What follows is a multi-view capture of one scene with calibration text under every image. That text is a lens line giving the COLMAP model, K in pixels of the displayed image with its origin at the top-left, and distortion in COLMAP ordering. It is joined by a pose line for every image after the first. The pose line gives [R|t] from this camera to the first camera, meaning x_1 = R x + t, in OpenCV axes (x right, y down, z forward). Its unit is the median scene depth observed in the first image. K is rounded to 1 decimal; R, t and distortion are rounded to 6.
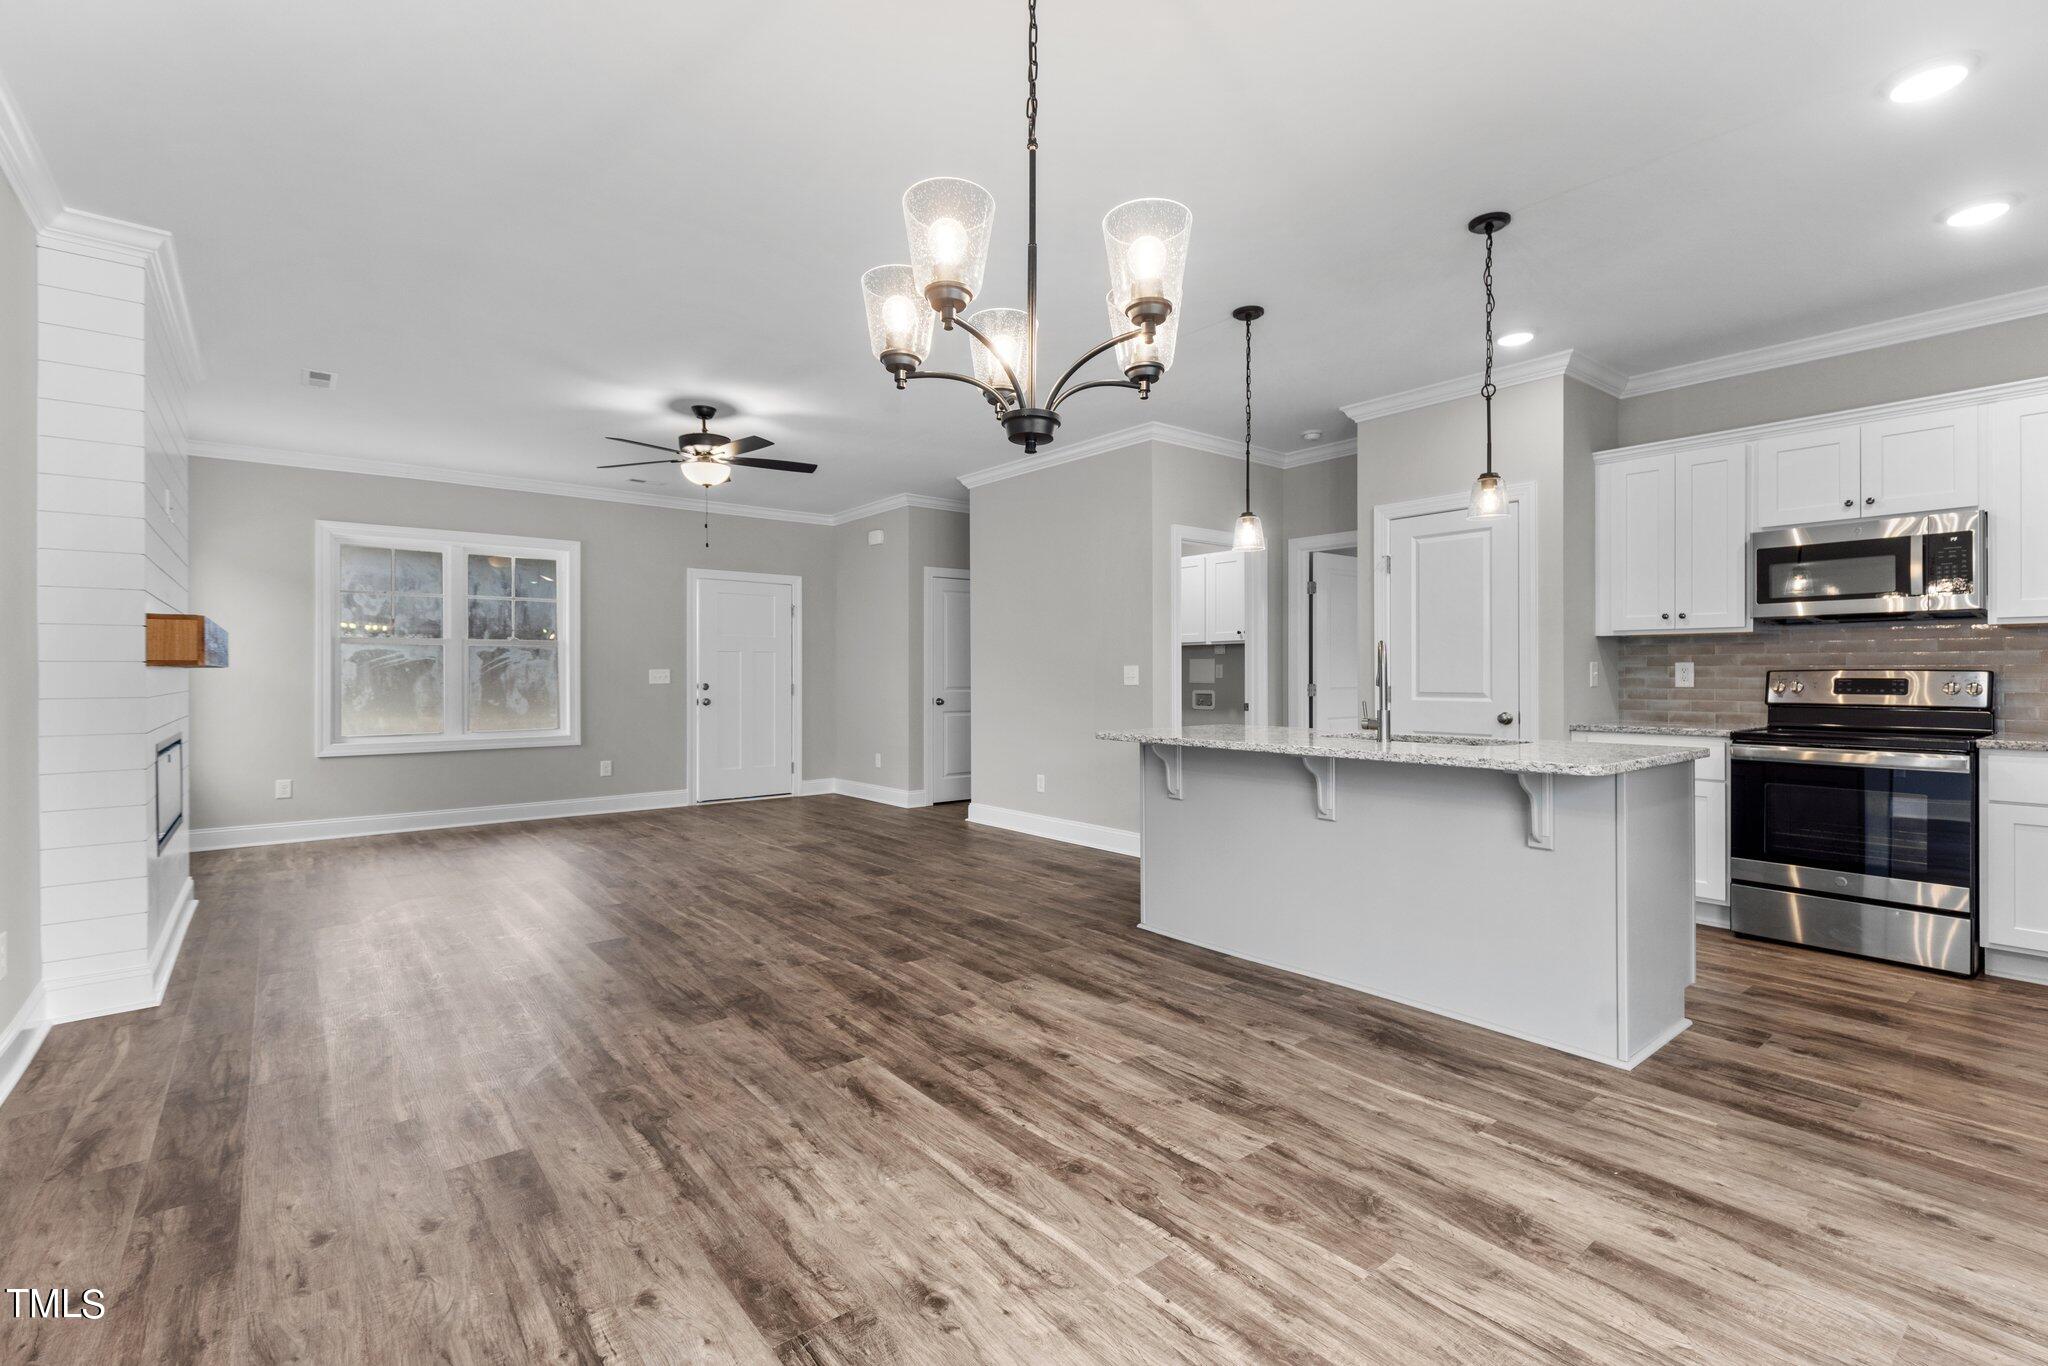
lens RADIAL K [[920.6, 0, 1028.7], [0, 920.6, 680.3], [0, 0, 1]] dist [0.005775, -0.000376]
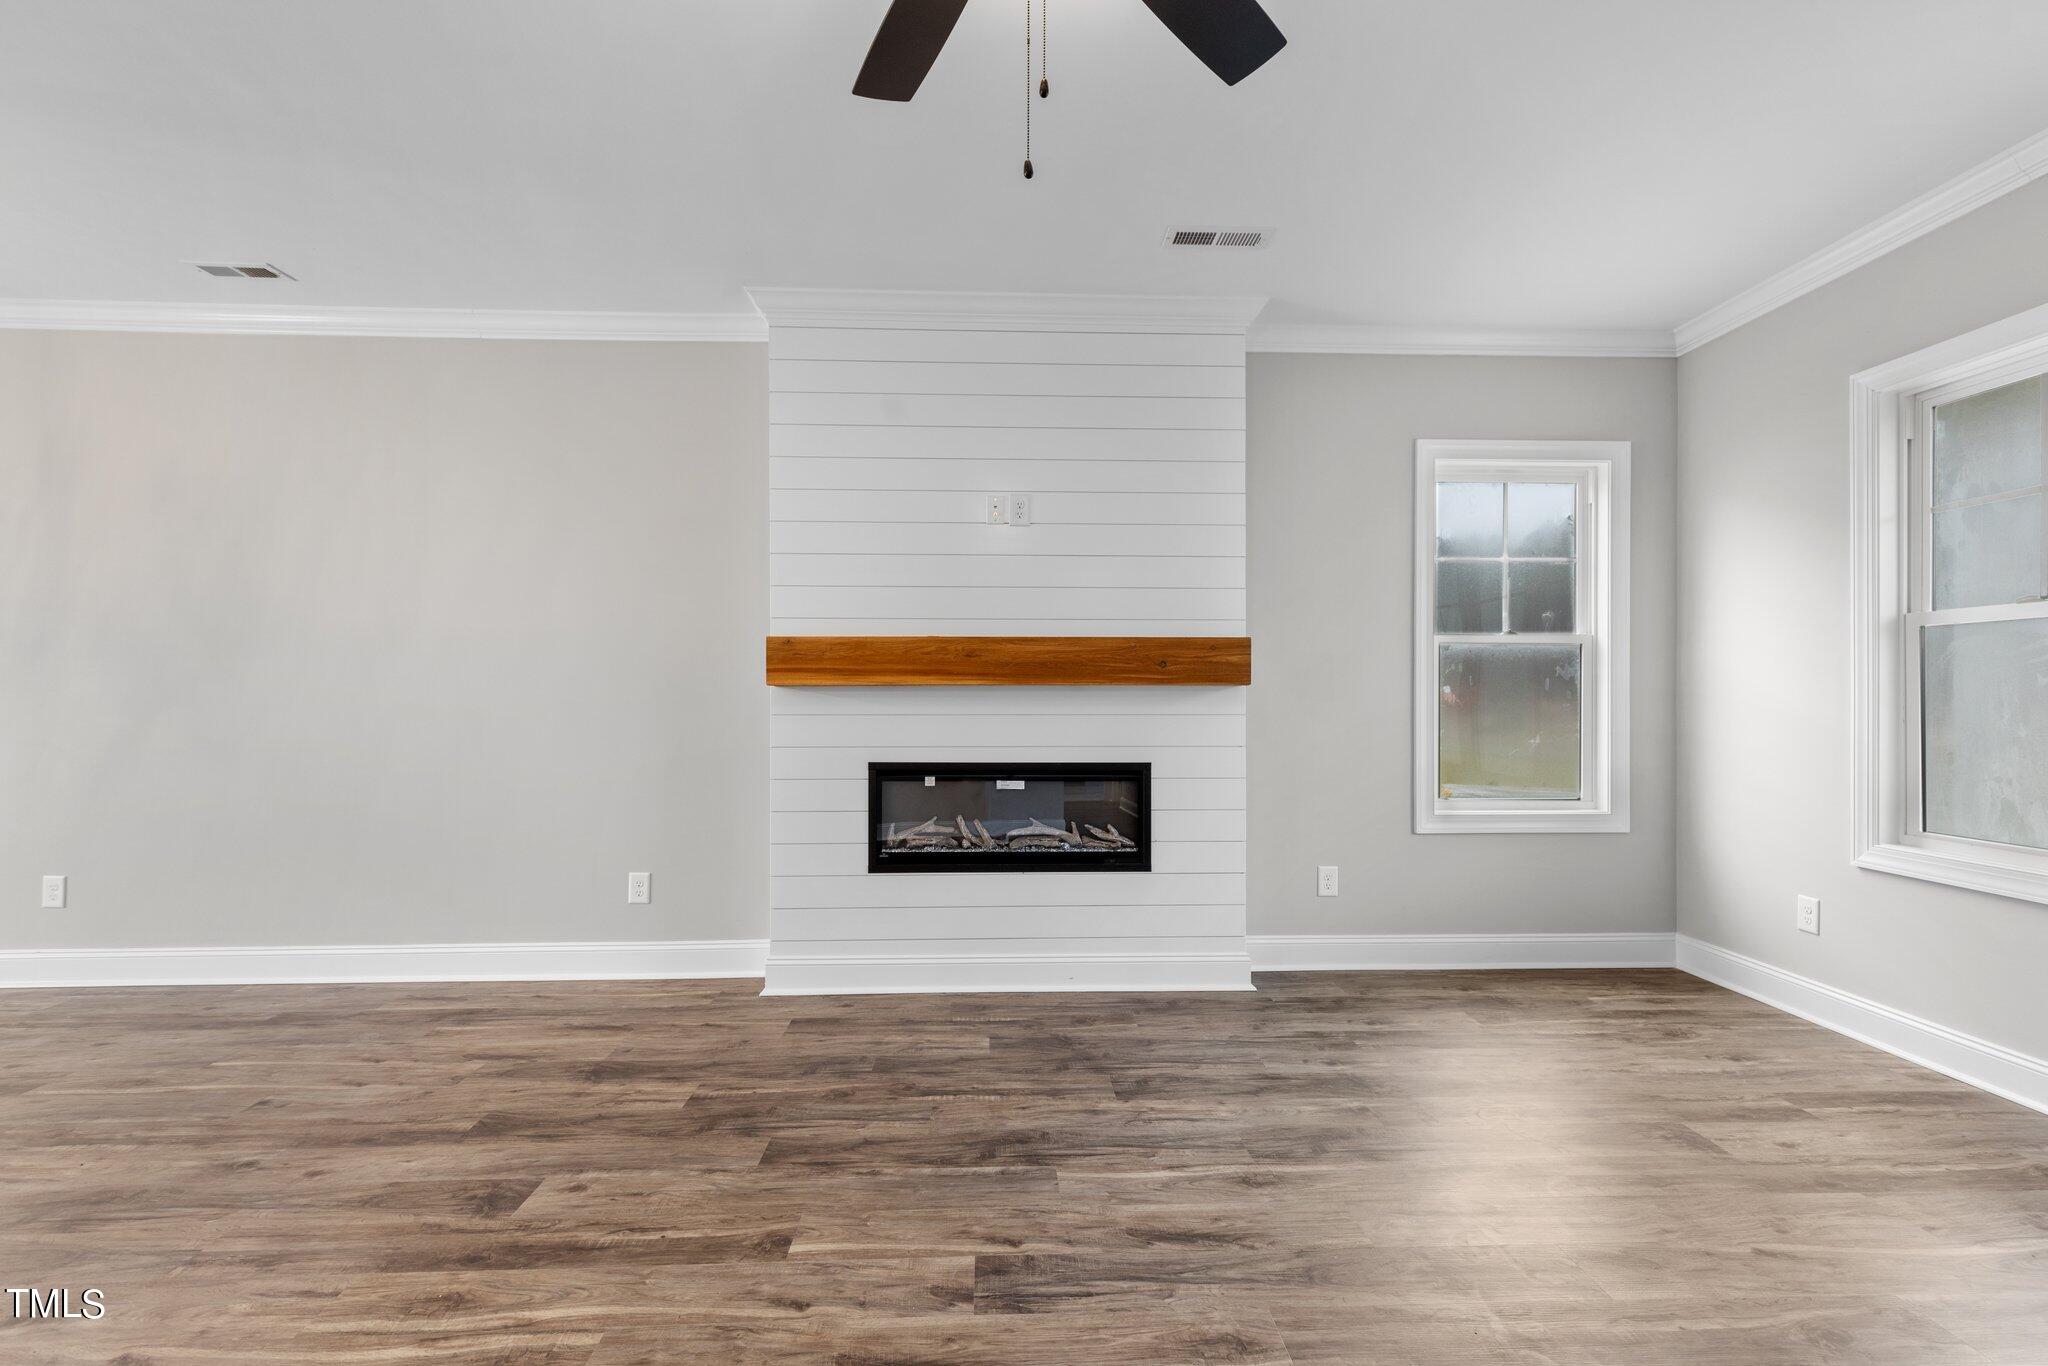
lens RADIAL K [[920.6, 0, 1036.2], [0, 920.6, 698.3], [0, 0, 1]] dist [0.005775, -0.000376]
pose [[-0.602051, 0.005115, -0.798441, -0.257670], [-0.002895, 0.999959, 0.008589, -0.013452], [0.798452, 0.007482, -0.602012, 1.859115]]
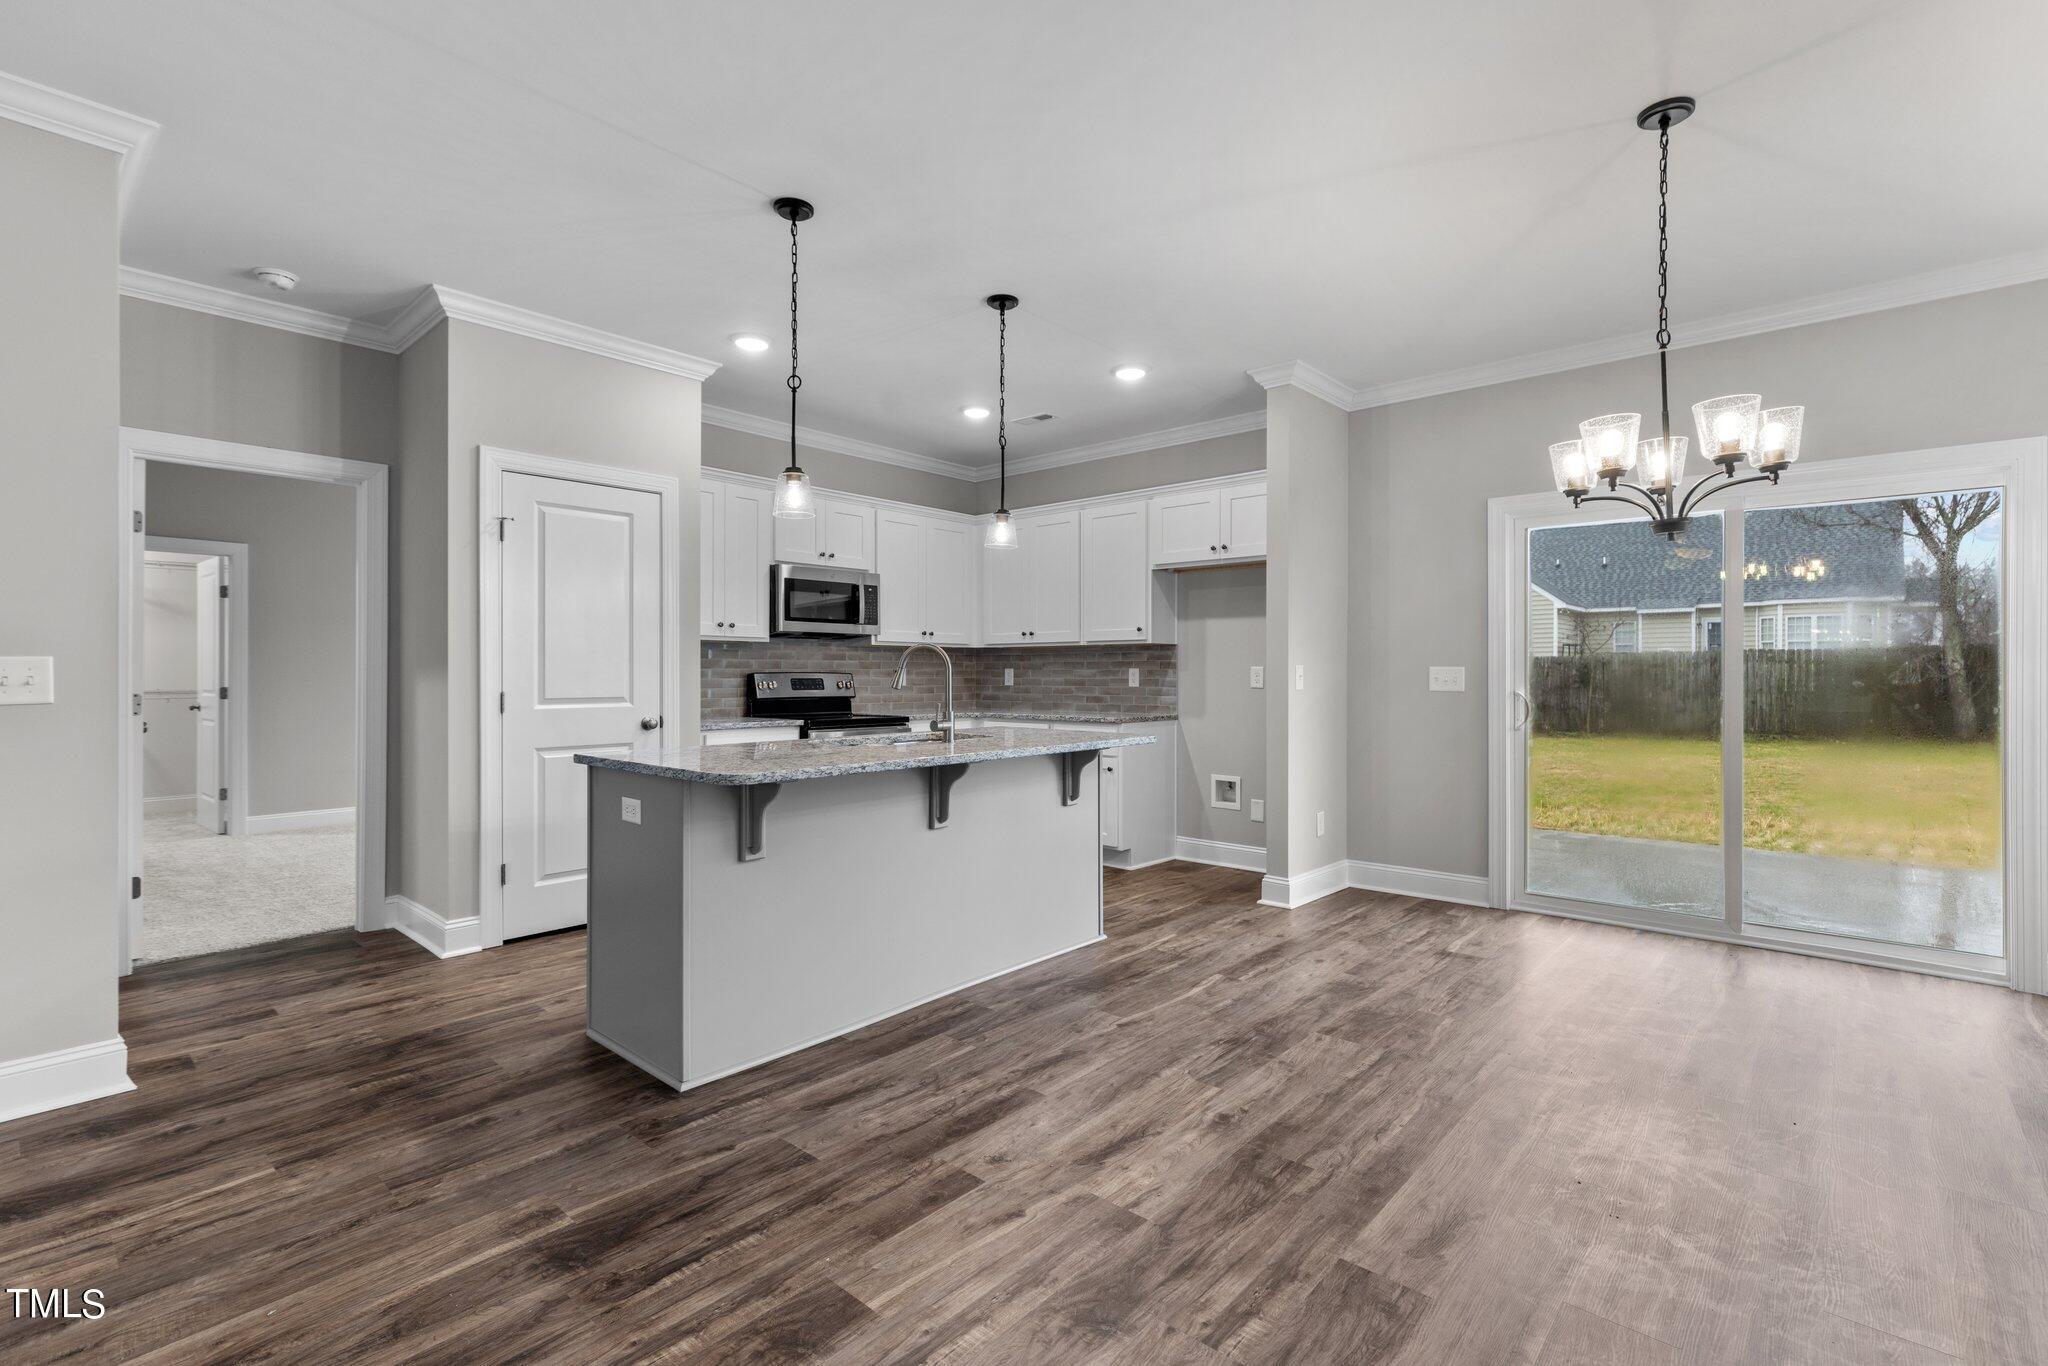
lens RADIAL K [[920.6, 0, 1028.9], [0, 920.6, 679.8], [0, 0, 1]] dist [0.005775, -0.000376]
pose [[-0.159733, -0.006193, 0.987141, -0.655821], [0.006633, 0.999951, 0.007346, -0.009984], [-0.987138, 0.007721, -0.159684, 1.096152]]
